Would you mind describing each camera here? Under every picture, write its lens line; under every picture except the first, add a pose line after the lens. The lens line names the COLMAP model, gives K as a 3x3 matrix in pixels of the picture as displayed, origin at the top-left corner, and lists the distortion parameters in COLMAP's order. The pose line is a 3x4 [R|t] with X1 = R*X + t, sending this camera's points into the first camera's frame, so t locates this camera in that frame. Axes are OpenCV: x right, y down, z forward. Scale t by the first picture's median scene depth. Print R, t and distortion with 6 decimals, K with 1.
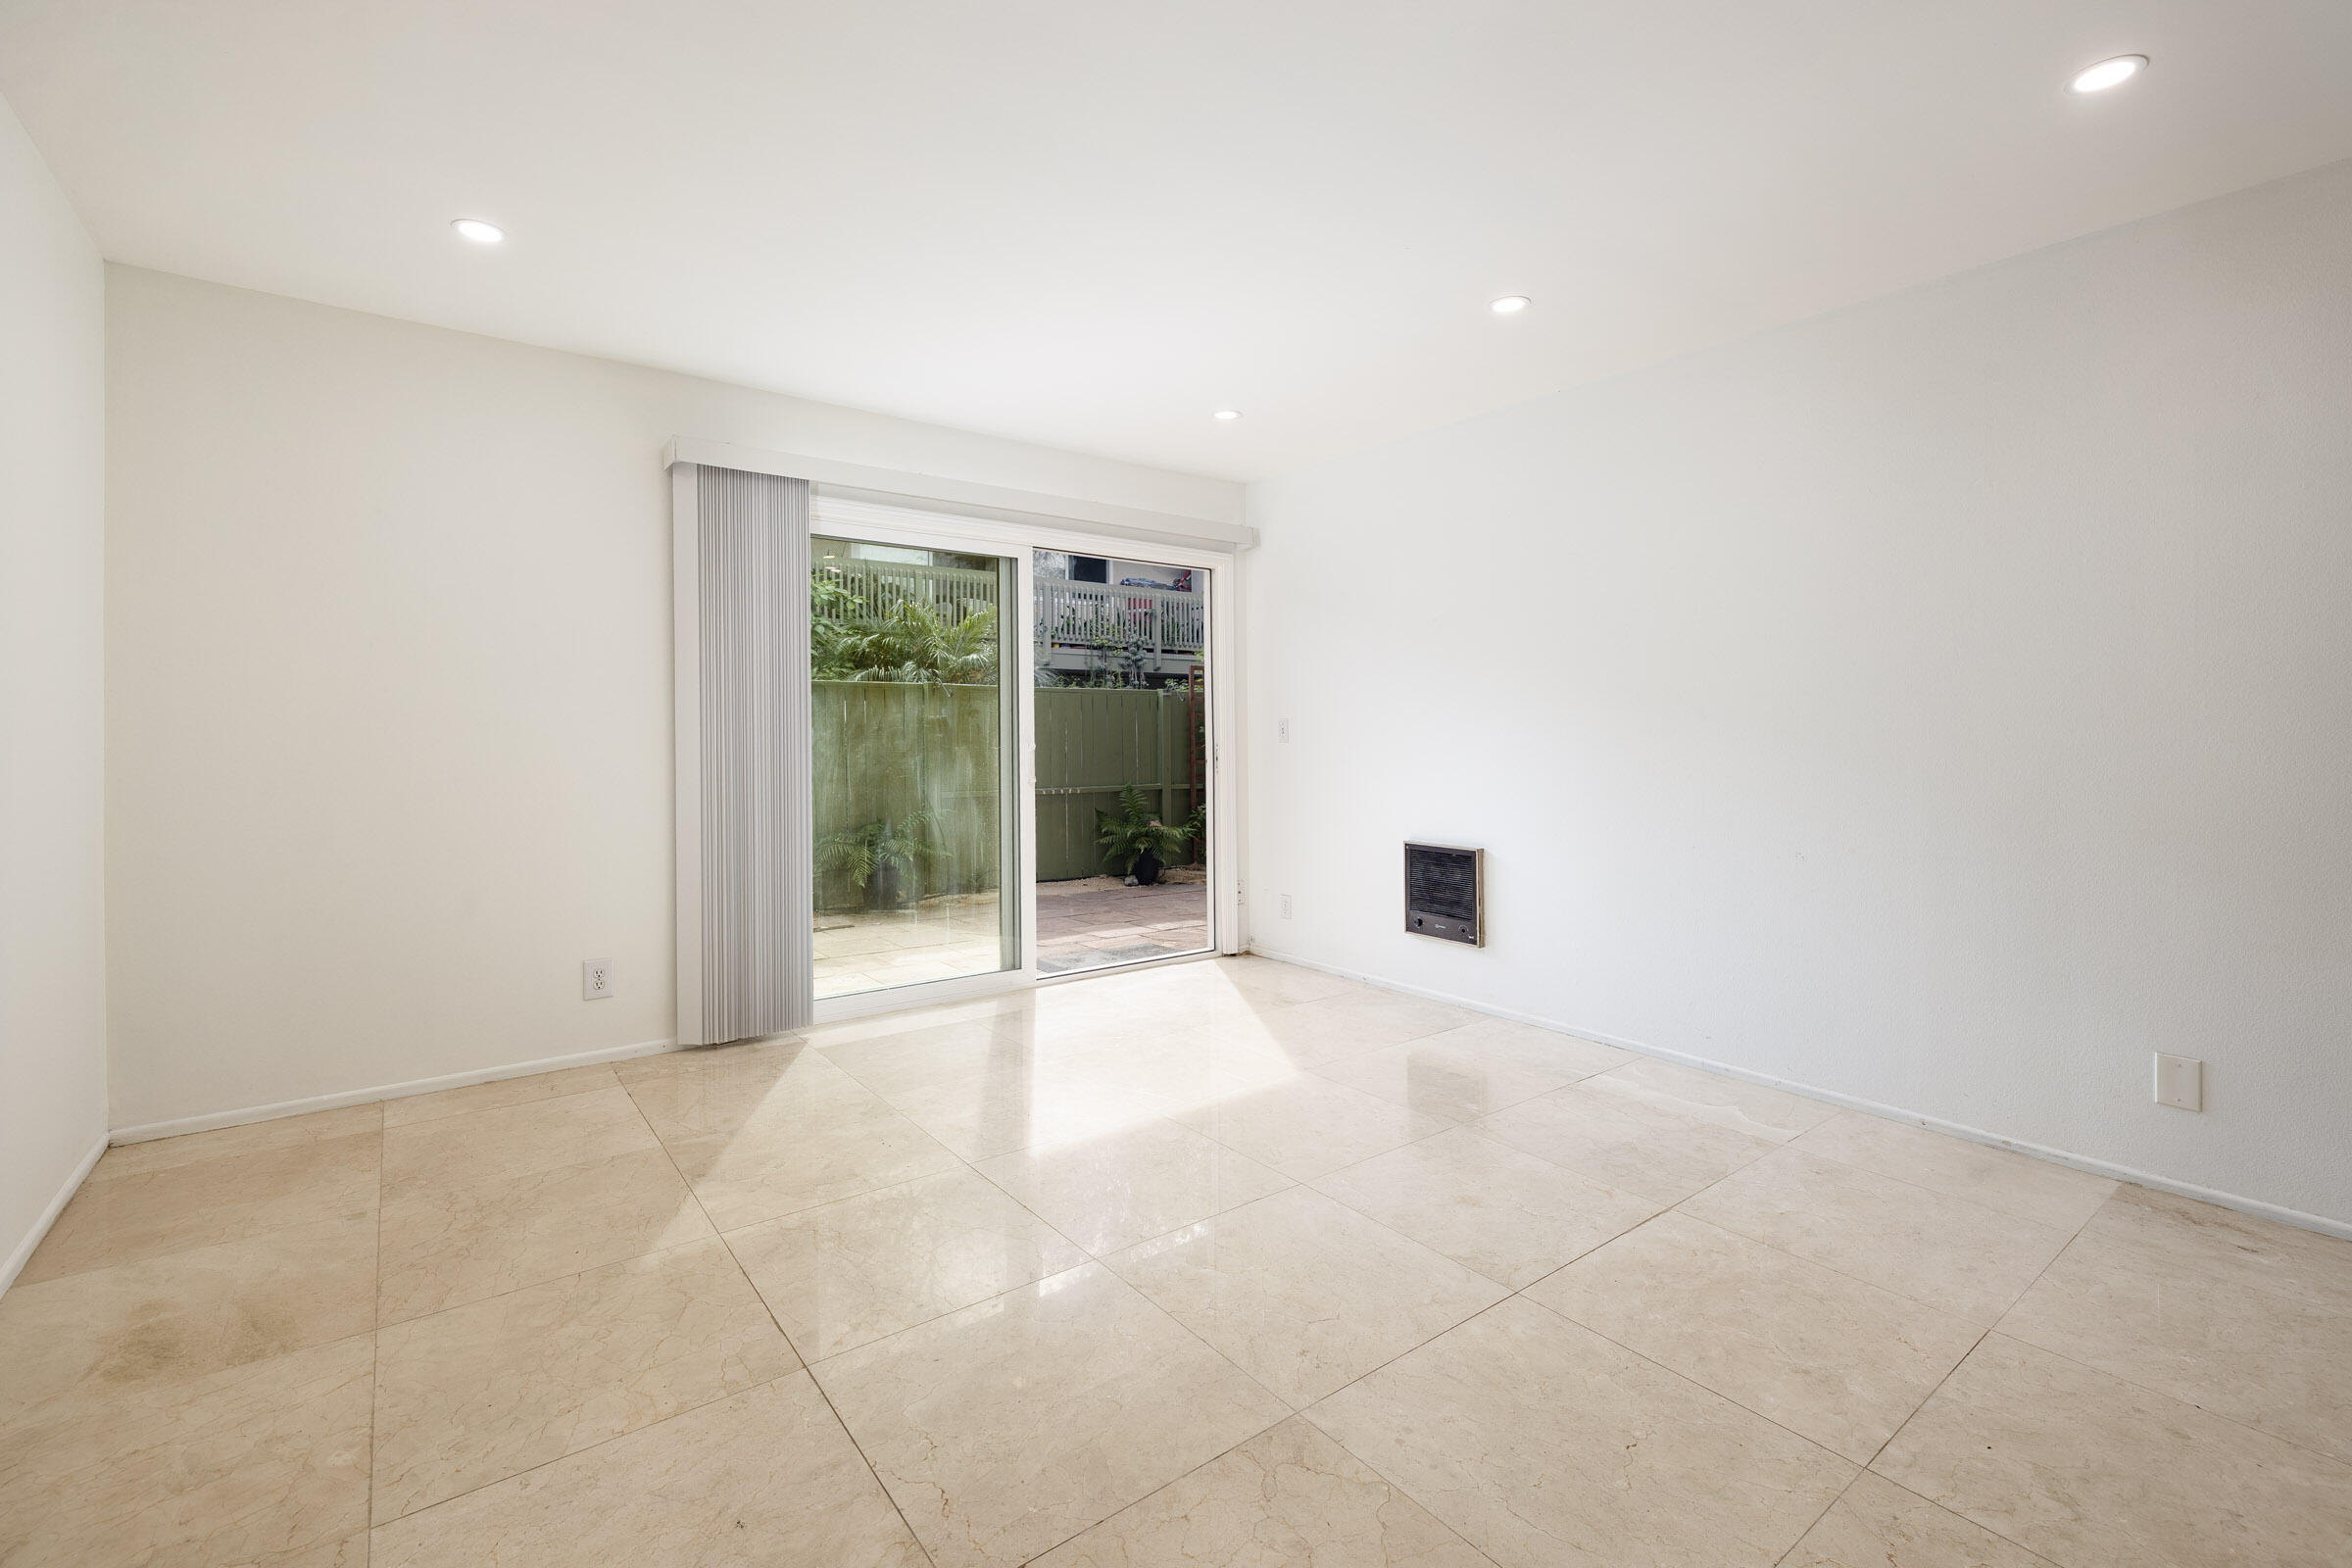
lens RADIAL K [[1013.3, 0, 1178.4], [0, 1013.3, 741.9], [0, 0, 1]] dist [-0.000507, -0.000554]
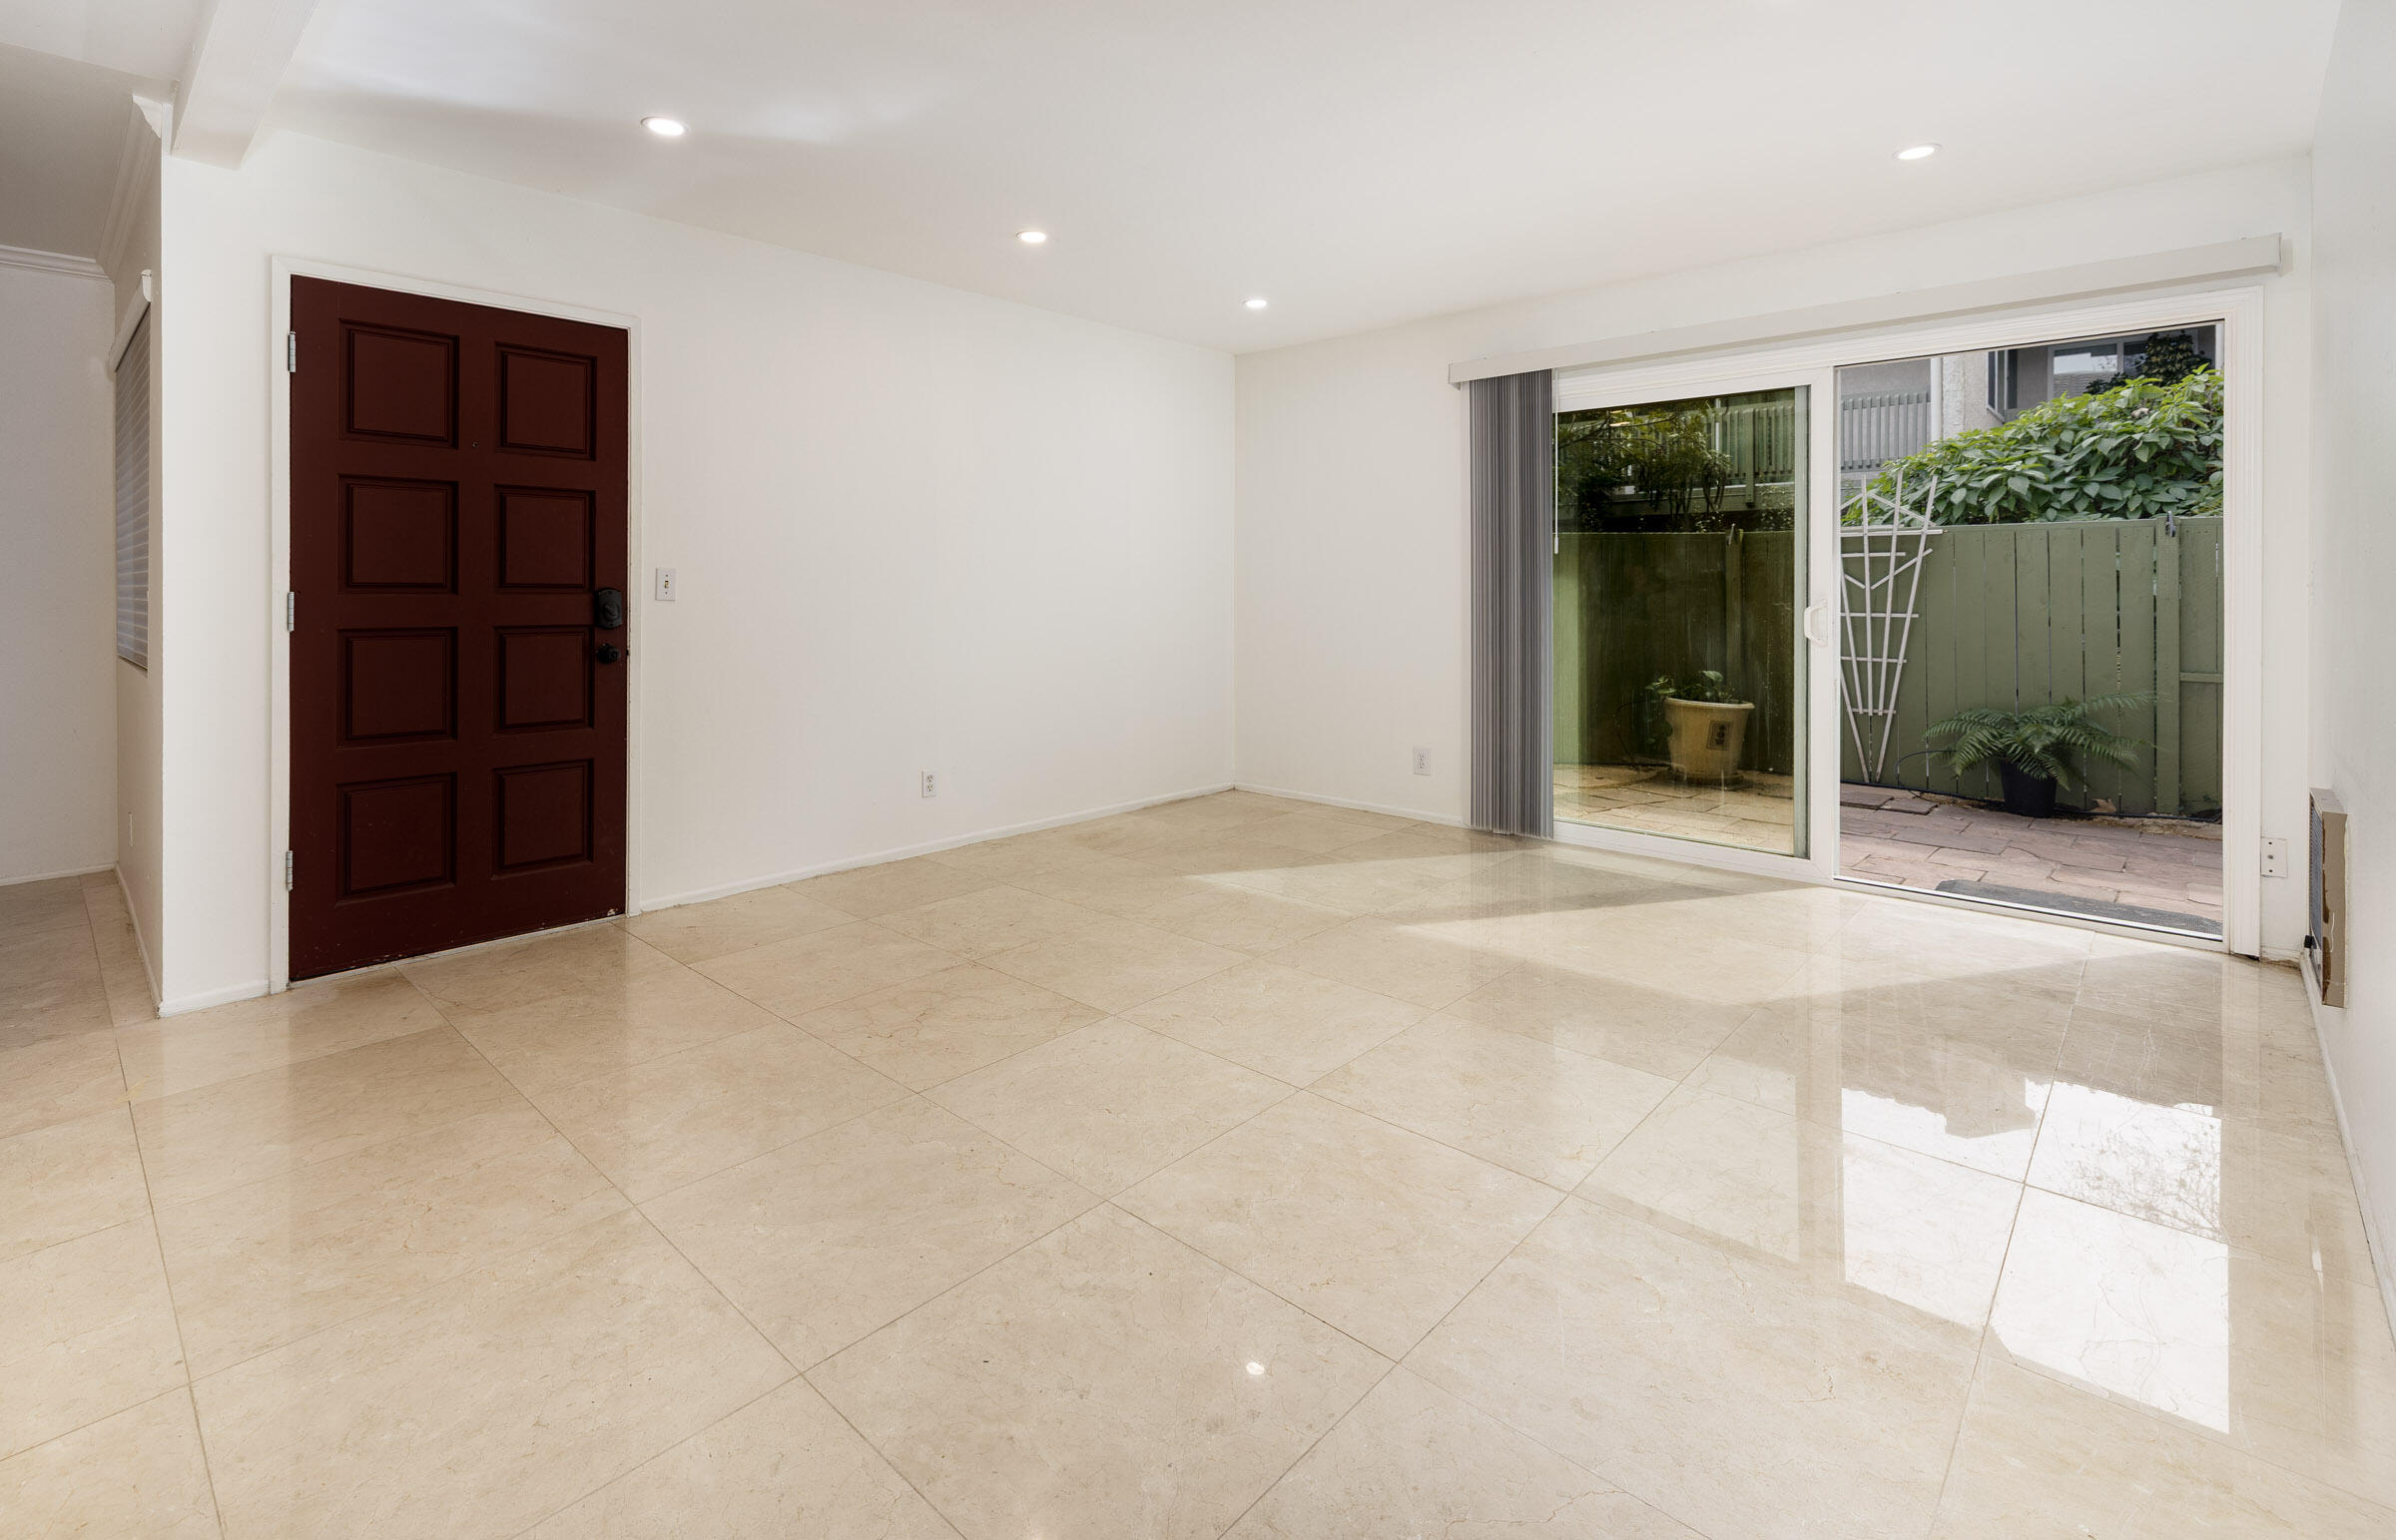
lens RADIAL K [[1101.1, 0, 1136.5], [0, 1101.1, 591.8], [0, 0, 1]] dist [-0.012783, -0.000057]
pose [[0.142298, 0.001573, -0.989823, 1.143952], [-0.004080, 0.999991, 0.001003, -0.001734], [0.989816, 0.003895, 0.142303, 0.493602]]
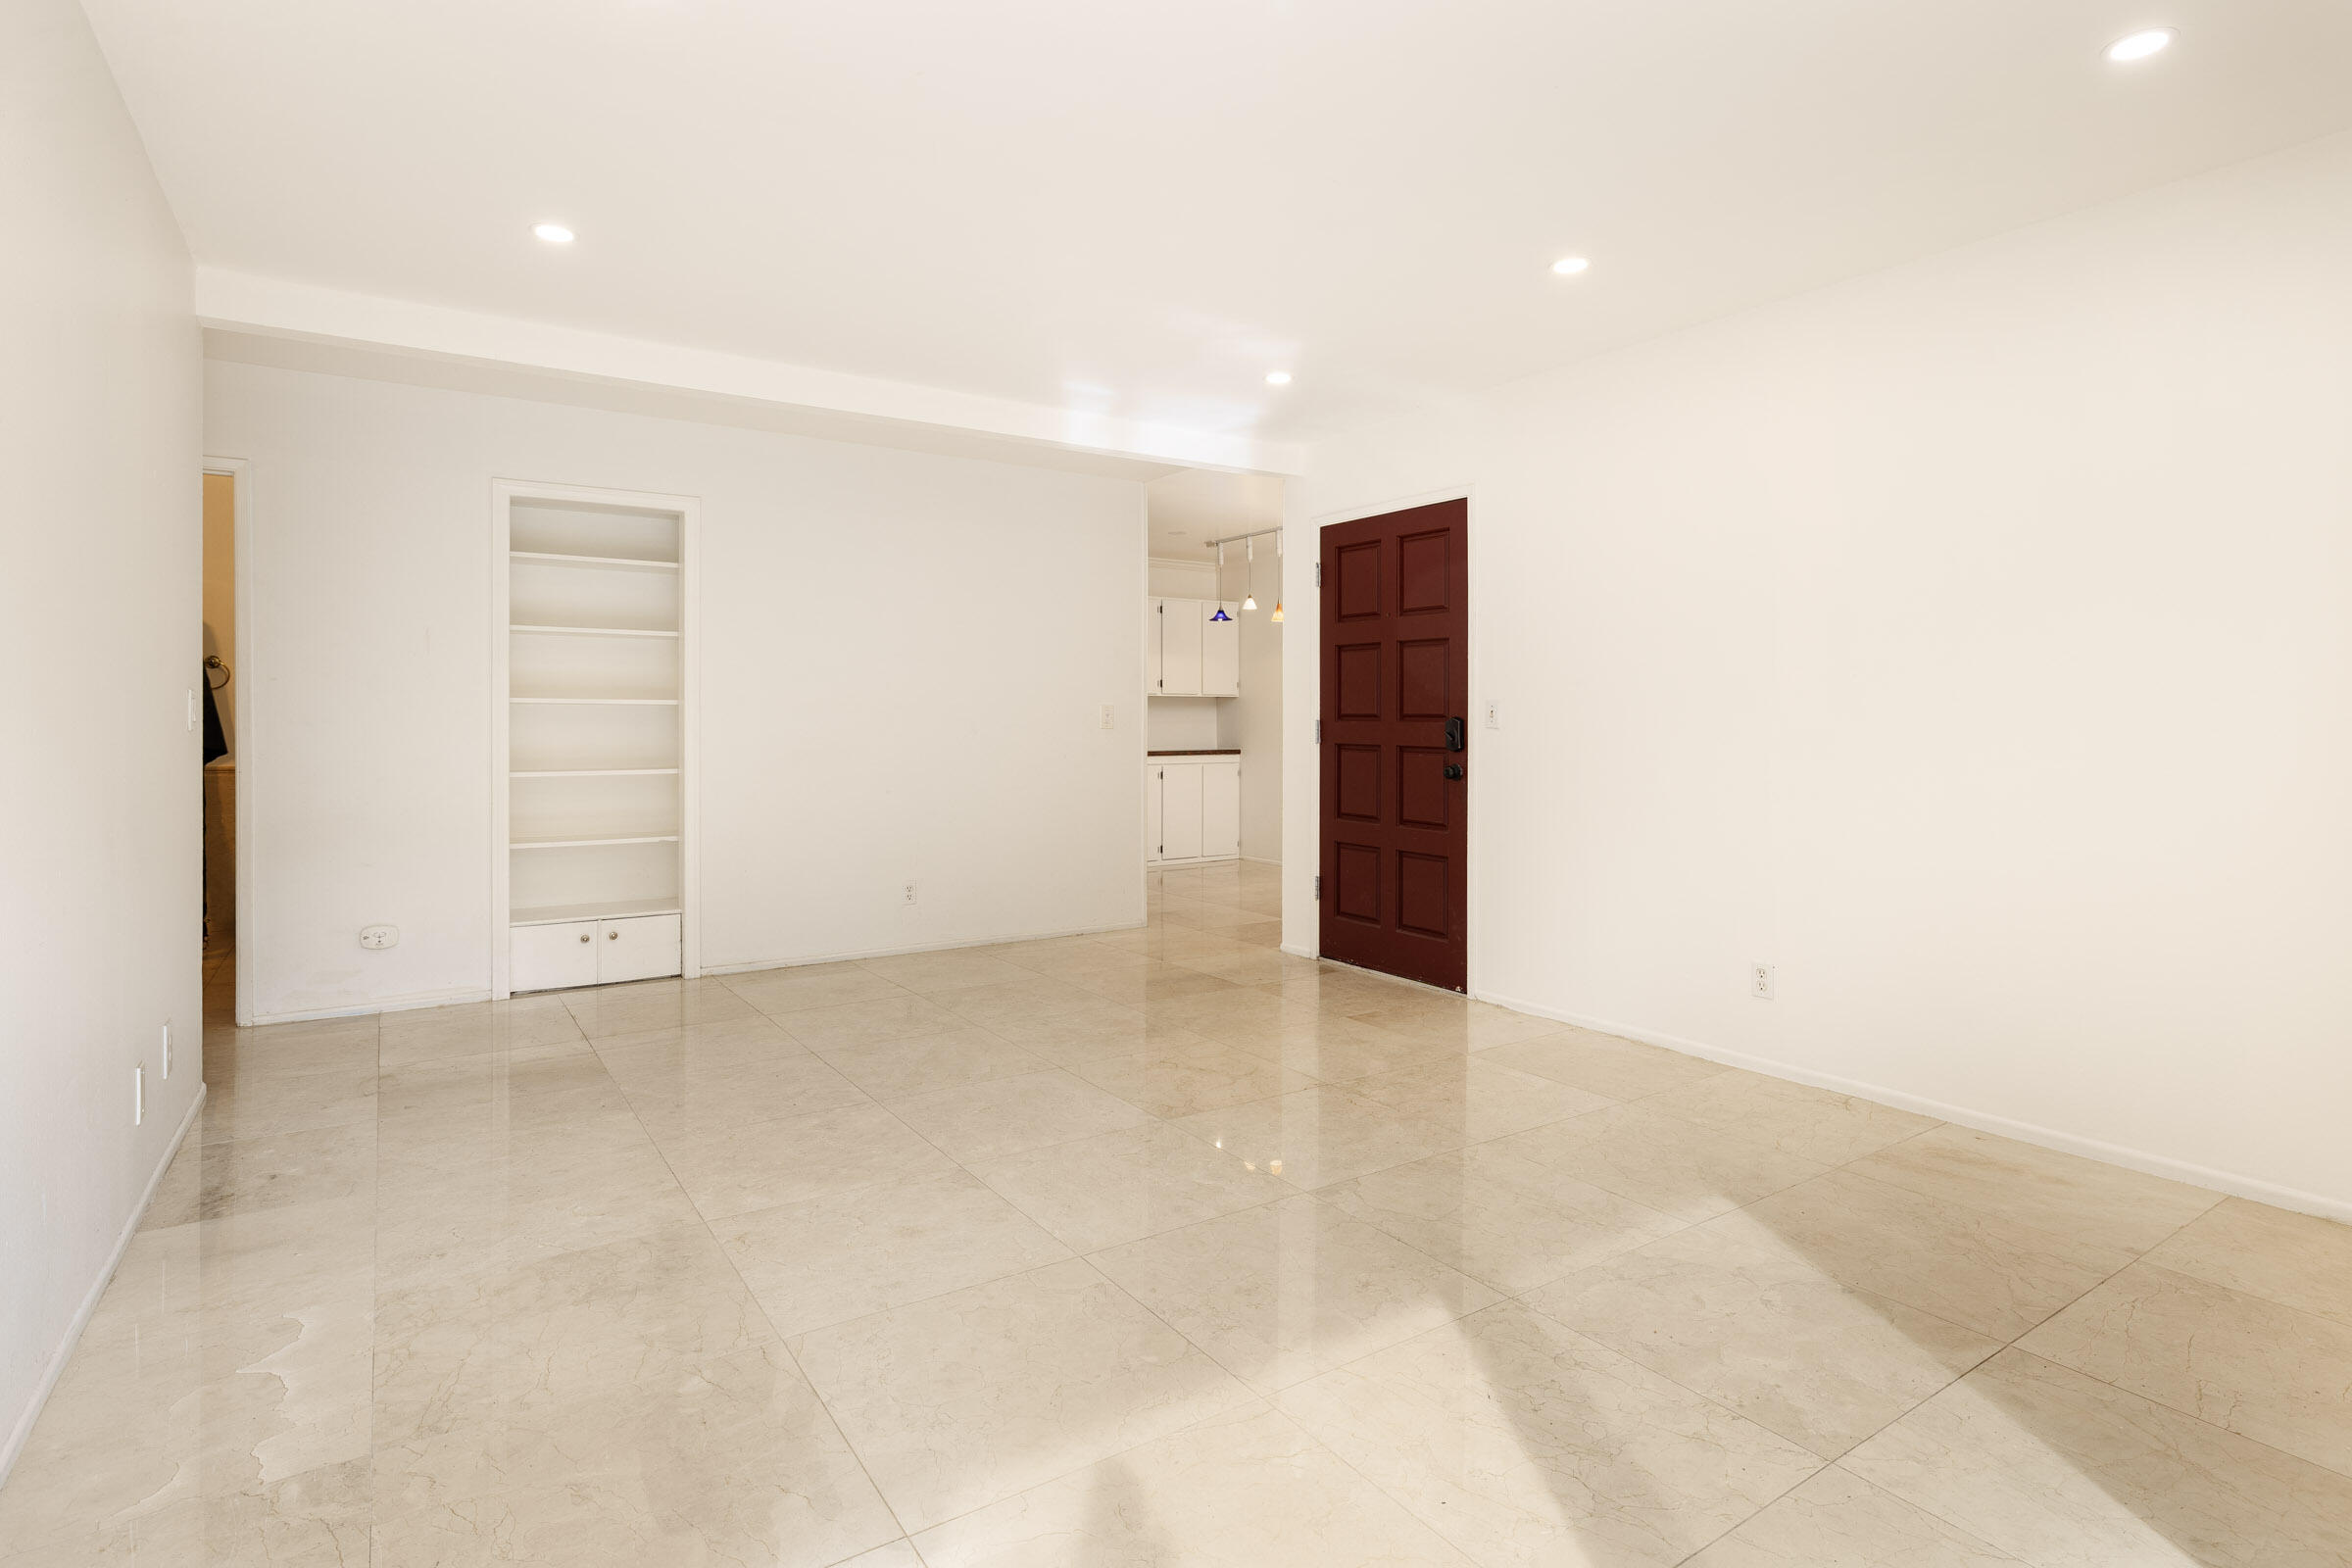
lens RADIAL K [[1189.0, 0, 1174.9], [0, 1189.0, 717.3], [0, 0, 1]] dist [-0.000478, 0.000065]
pose [[-0.997849, -0.003209, 0.065475, -0.017371], [-0.002727, 0.999968, 0.007458, -0.014942], [-0.065497, 0.007263, -0.997826, 1.860863]]
